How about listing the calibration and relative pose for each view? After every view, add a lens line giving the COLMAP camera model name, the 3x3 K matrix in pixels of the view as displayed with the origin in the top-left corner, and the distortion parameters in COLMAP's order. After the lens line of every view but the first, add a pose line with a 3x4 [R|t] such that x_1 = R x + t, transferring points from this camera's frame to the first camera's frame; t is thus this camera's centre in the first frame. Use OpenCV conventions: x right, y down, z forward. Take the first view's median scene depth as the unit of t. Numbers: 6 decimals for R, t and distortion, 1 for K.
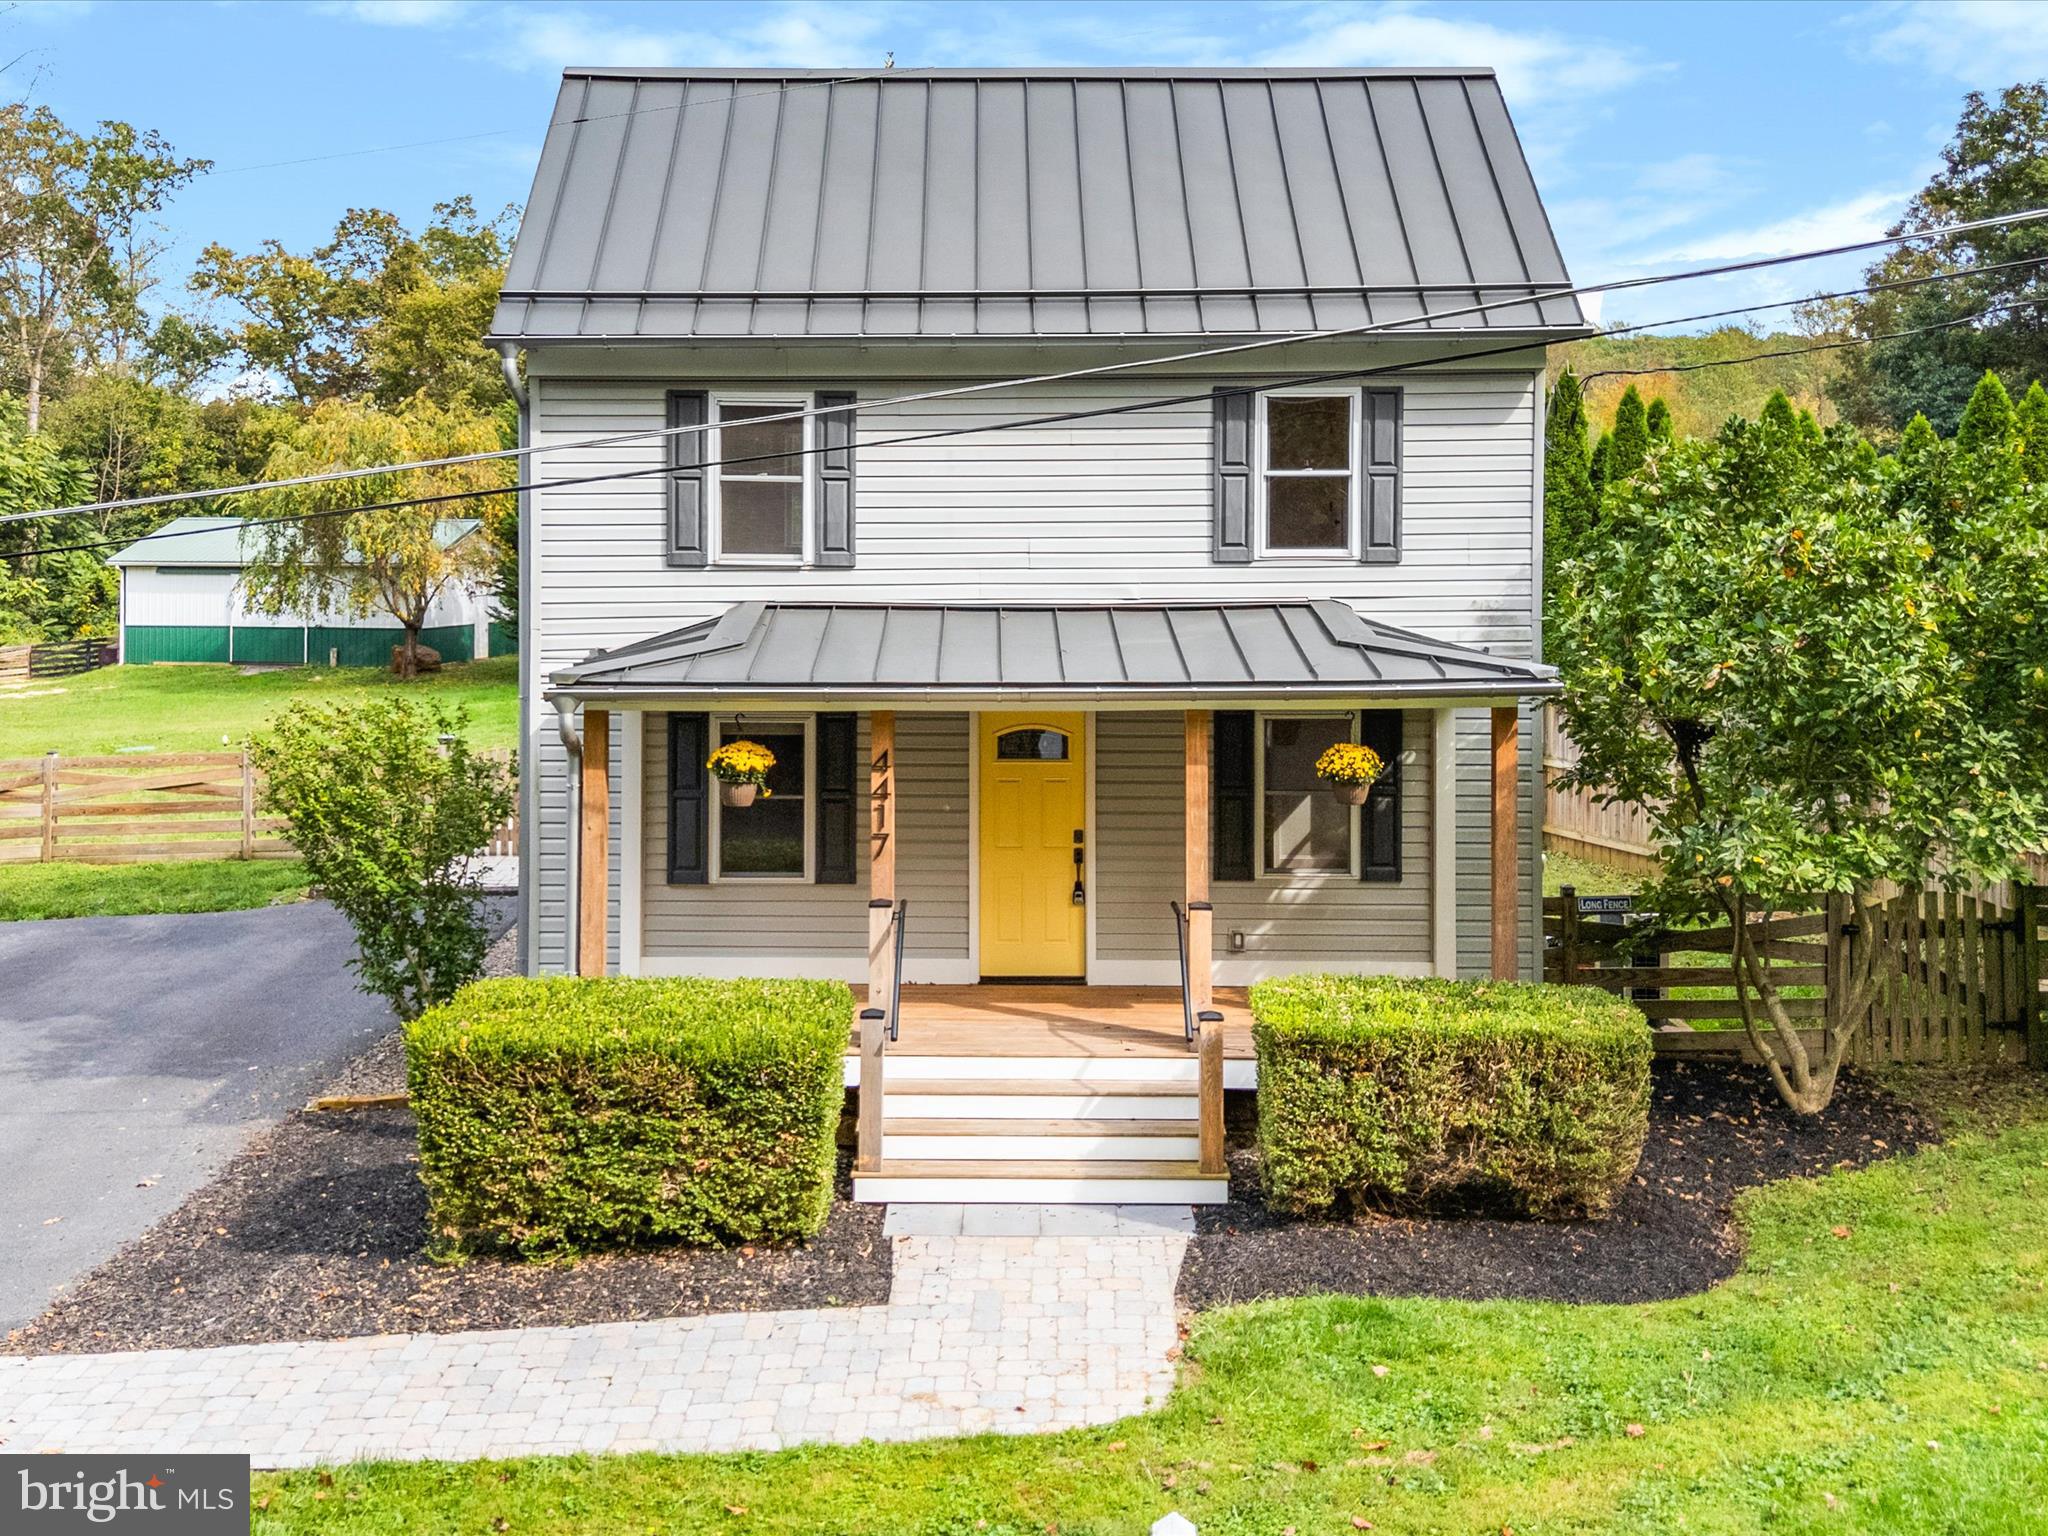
lens RADIAL K [[2042.4, 0, 997.6], [0, 2042.4, 517.0], [0, 0, 1]] dist [0.067104, -0.084426]
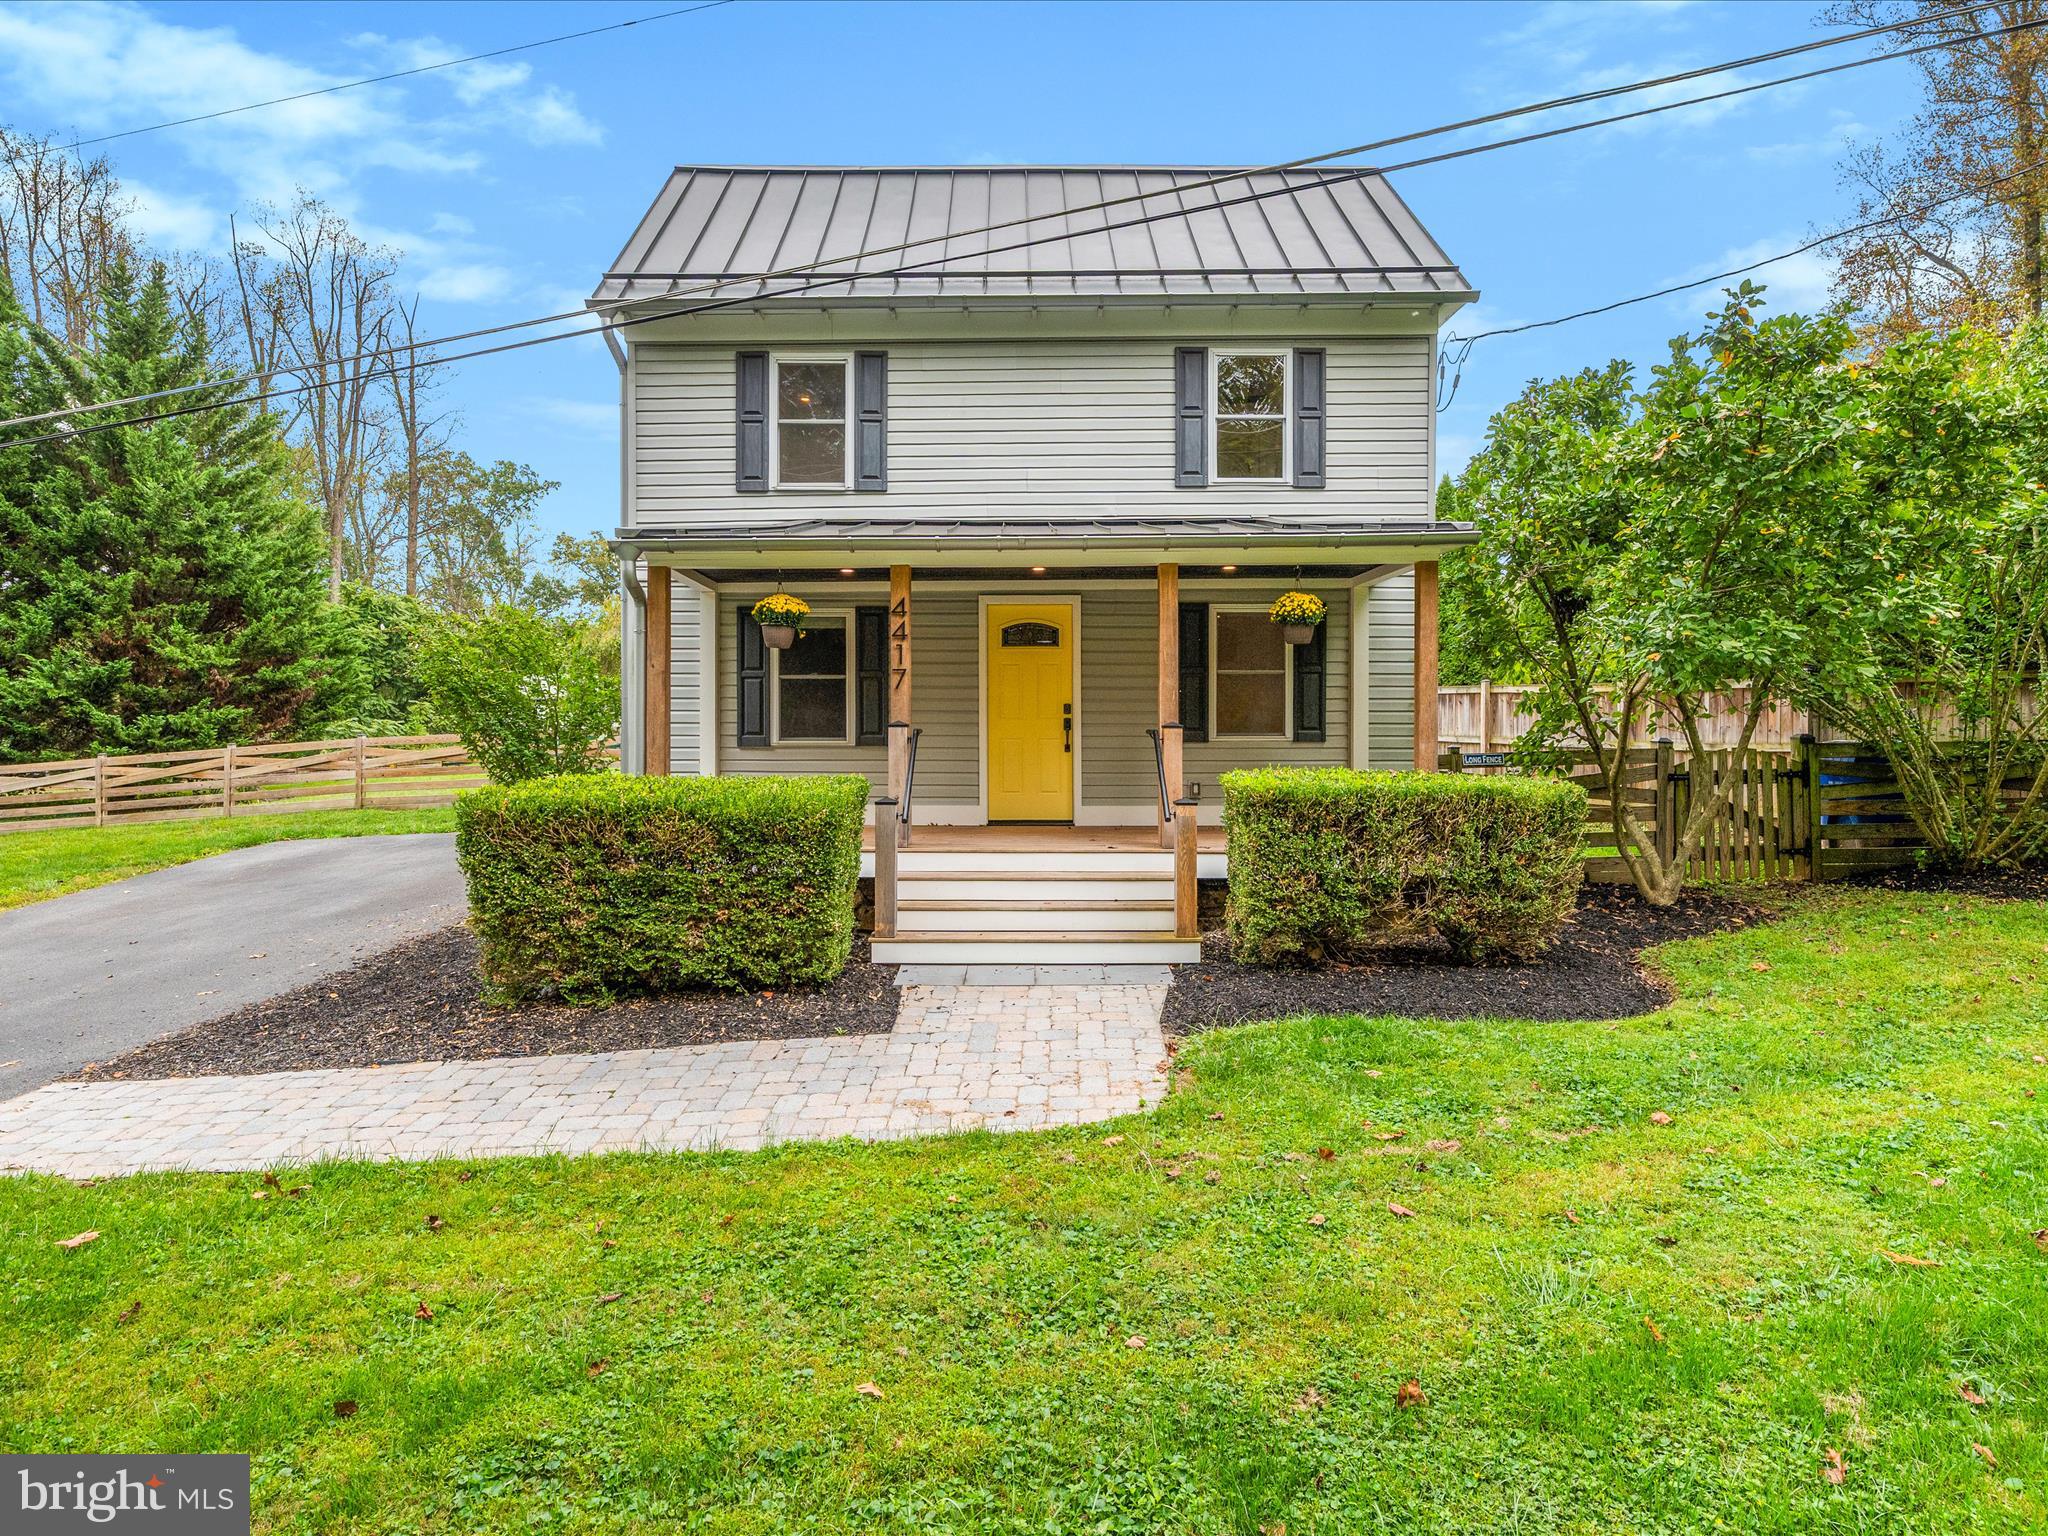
lens RADIAL K [[1146.0, 0, 1028.0], [0, 1146.0, 731.1], [0, 0, 1]] dist [-0.025385, 0.026145]
pose [[0.999965, -0.002870, 0.007907, 0.012355], [0.002754, 0.999890, 0.014599, 0.203476], [-0.007948, -0.014577, 0.999862, 0.384016]]
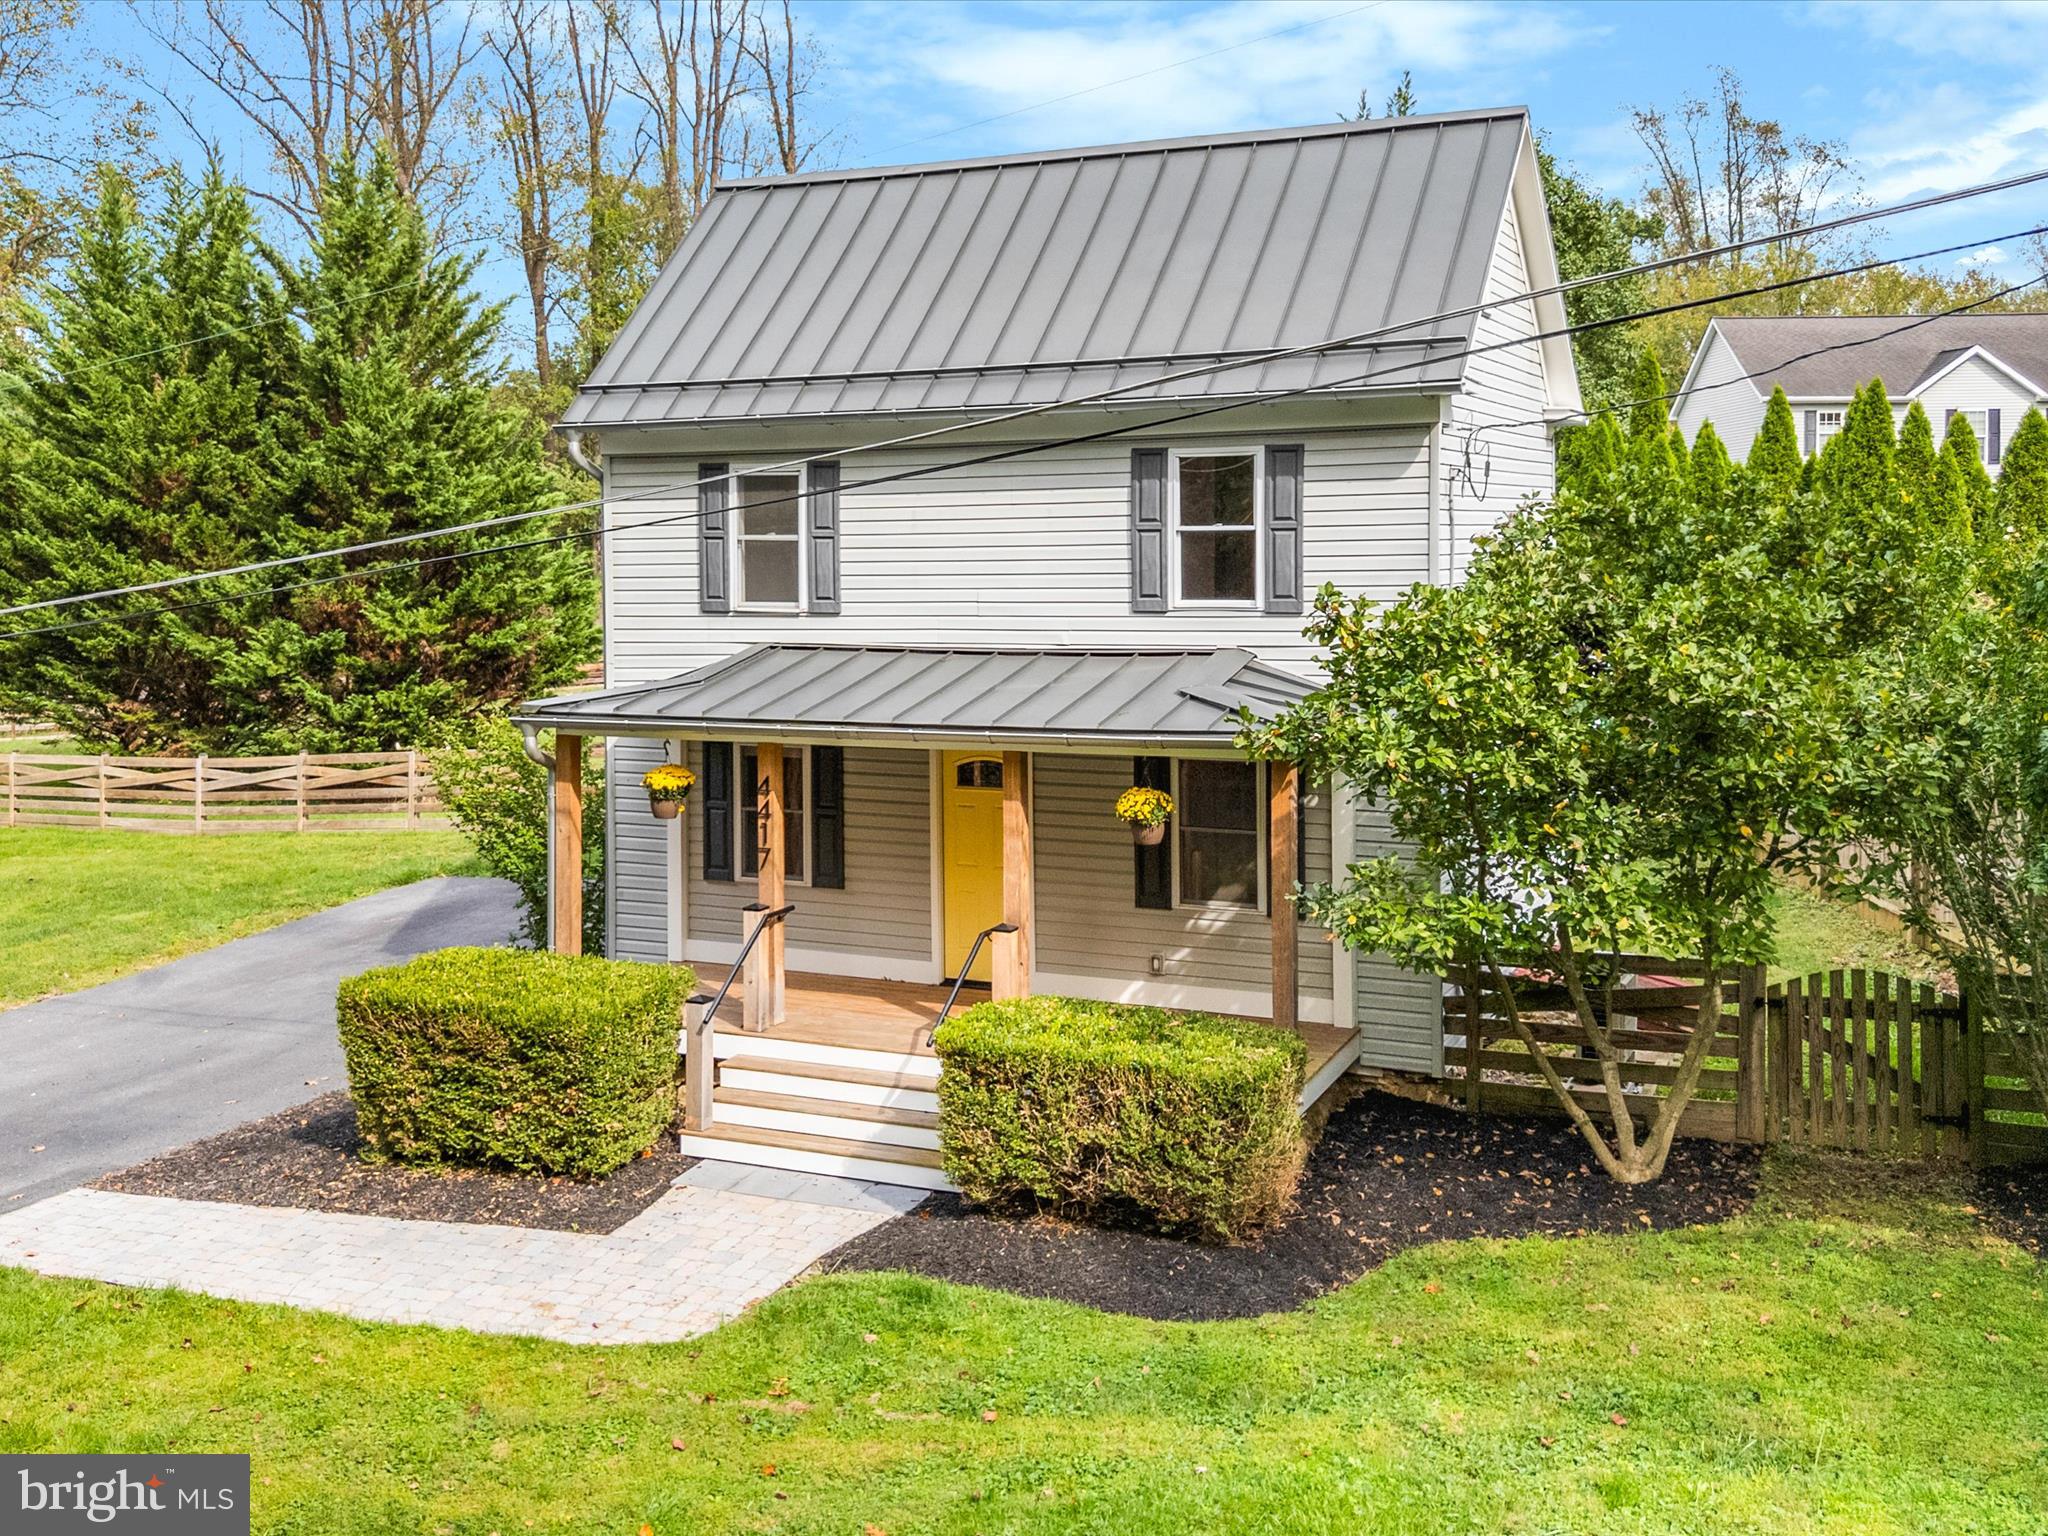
lens RADIAL K [[2016.6, 0, 1018.0], [0, 2016.6, 572.2], [0, 0, 1]] dist [0.087125, -0.155950]
pose [[0.914097, -0.001365, -0.405494, 0.610557], [0.012726, 0.999598, 0.025324, -0.033488], [0.405296, -0.028308, 0.913747, 0.010243]]
